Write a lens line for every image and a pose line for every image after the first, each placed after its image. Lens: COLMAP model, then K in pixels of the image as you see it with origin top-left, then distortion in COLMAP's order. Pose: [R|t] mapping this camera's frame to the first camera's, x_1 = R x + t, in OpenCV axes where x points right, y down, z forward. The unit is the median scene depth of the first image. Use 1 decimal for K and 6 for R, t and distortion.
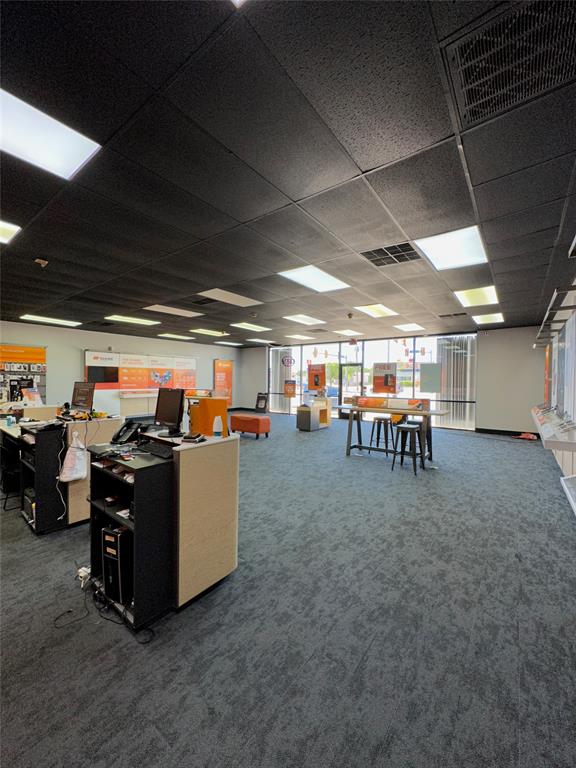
lens RADIAL K [[306.6, 0, 290.4], [0, 306.6, 385.8], [0, 0, 1]] dist [-0.003033, 0.000465]
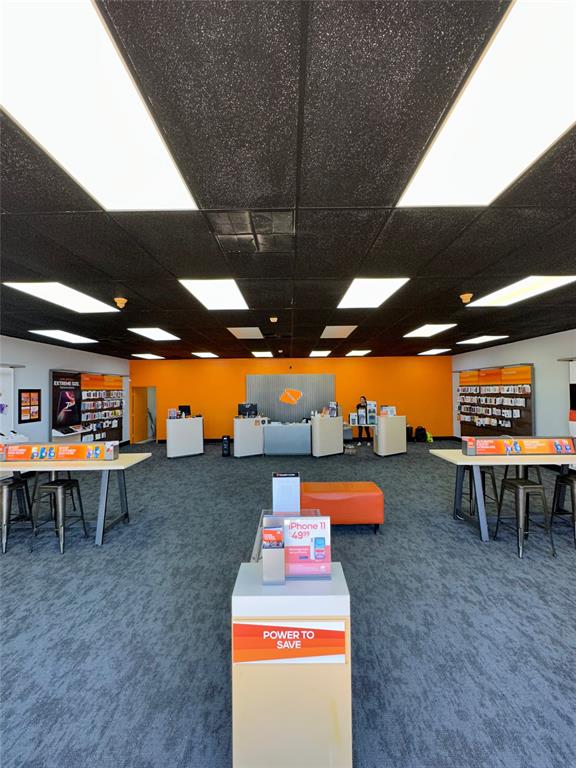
lens RADIAL K [[306.6, 0, 289.4], [0, 306.6, 385.2], [0, 0, 1]] dist [-0.003033, 0.000465]
pose [[-0.801282, -0.008366, -0.598228, 0.210640], [-0.005891, 0.999964, -0.006094, -0.057102], [0.598258, -0.001359, -0.801303, 1.212267]]
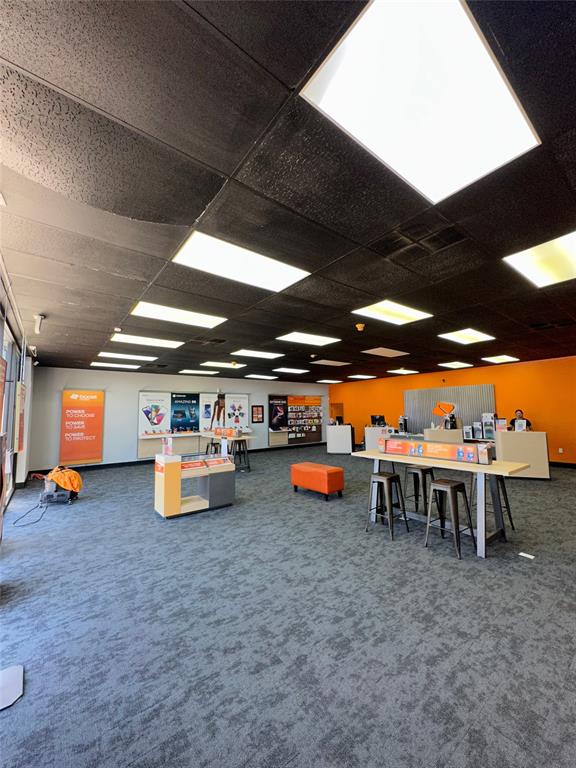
lens RADIAL K [[306.6, 0, 289.3], [0, 306.6, 385.1], [0, 0, 1]] dist [-0.003033, 0.000465]
pose [[-0.964028, 0.031473, 0.263931, -0.242576], [0.013743, 0.997539, -0.068757, -0.042415], [-0.265445, -0.062656, -0.962088, 1.563334]]
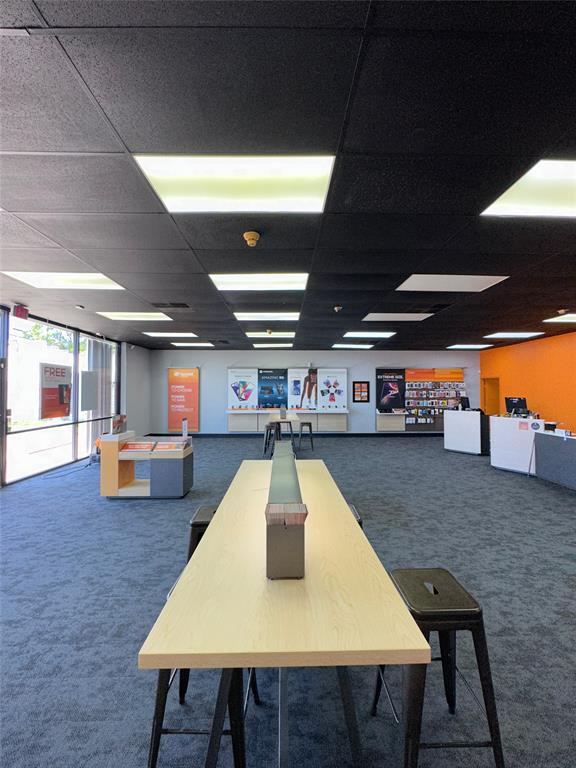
lens RADIAL K [[306.6, 0, 289.7], [0, 306.6, 386.0], [0, 0, 1]] dist [-0.003033, 0.000465]
pose [[-0.618012, 0.003685, 0.786160, -0.476683], [0.010704, 0.999936, 0.003728, -0.037709], [-0.786095, 0.010719, -0.618012, 1.179111]]
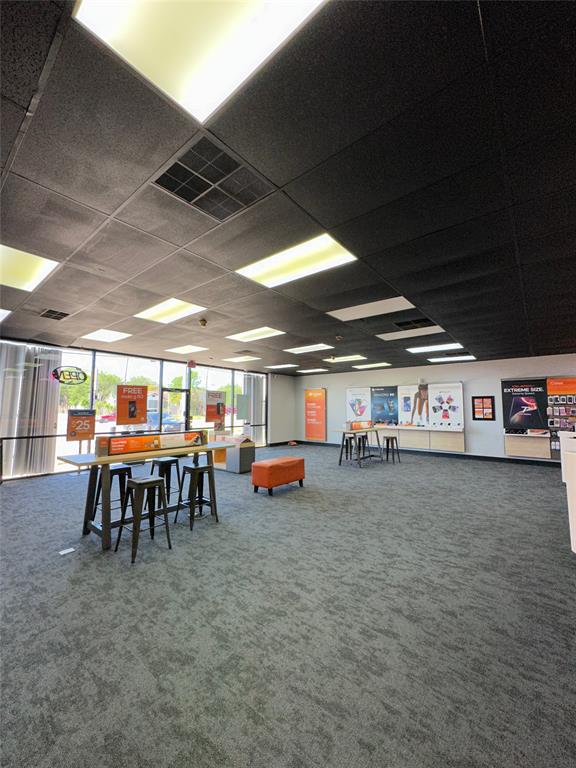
lens RADIAL K [[306.6, 0, 290.4], [0, 306.6, 385.9], [0, 0, 1]] dist [-0.003033, 0.000465]
pose [[0.039638, 0.068577, 0.996858, -0.771203], [0.017517, 0.997441, -0.069314, -0.022778], [-0.999061, 0.020209, 0.038336, 0.845625]]
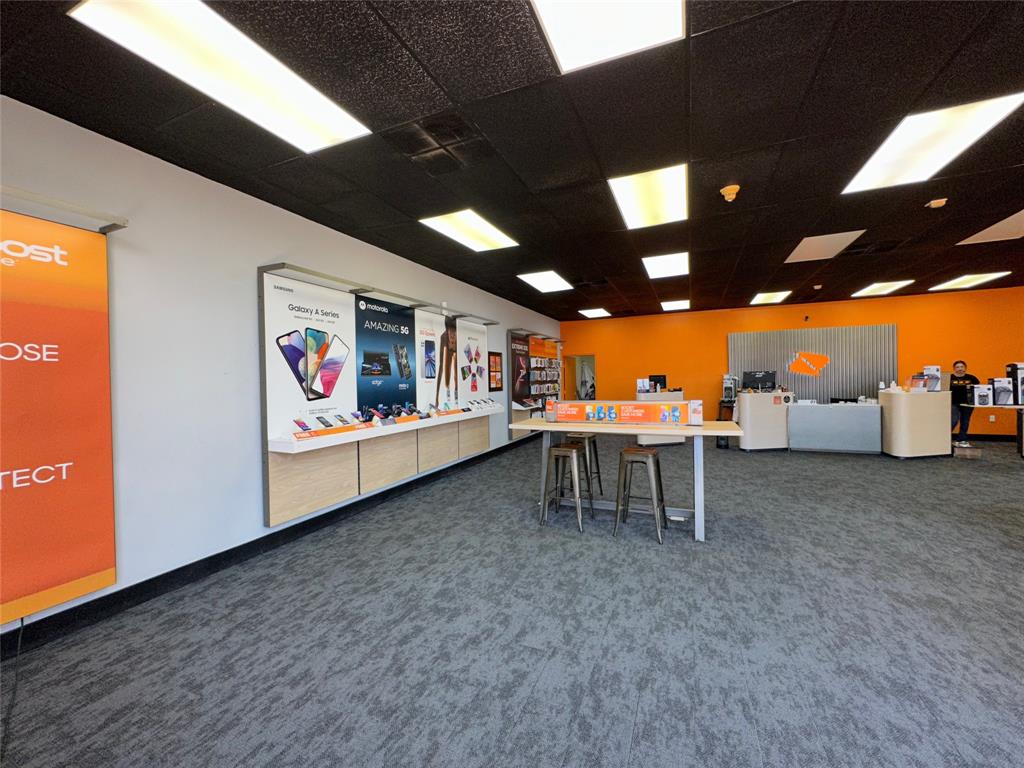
lens RADIAL K [[408.8, 0, 514.8], [0, 408.8, 383.4], [0, 0, 1]] dist [-0.003033, 0.000465]
pose [[-0.972005, 0.014308, -0.234525, 0.427838], [0.007653, 0.999542, 0.029263, -0.008307], [0.234837, 0.026649, -0.971669, 1.068657]]
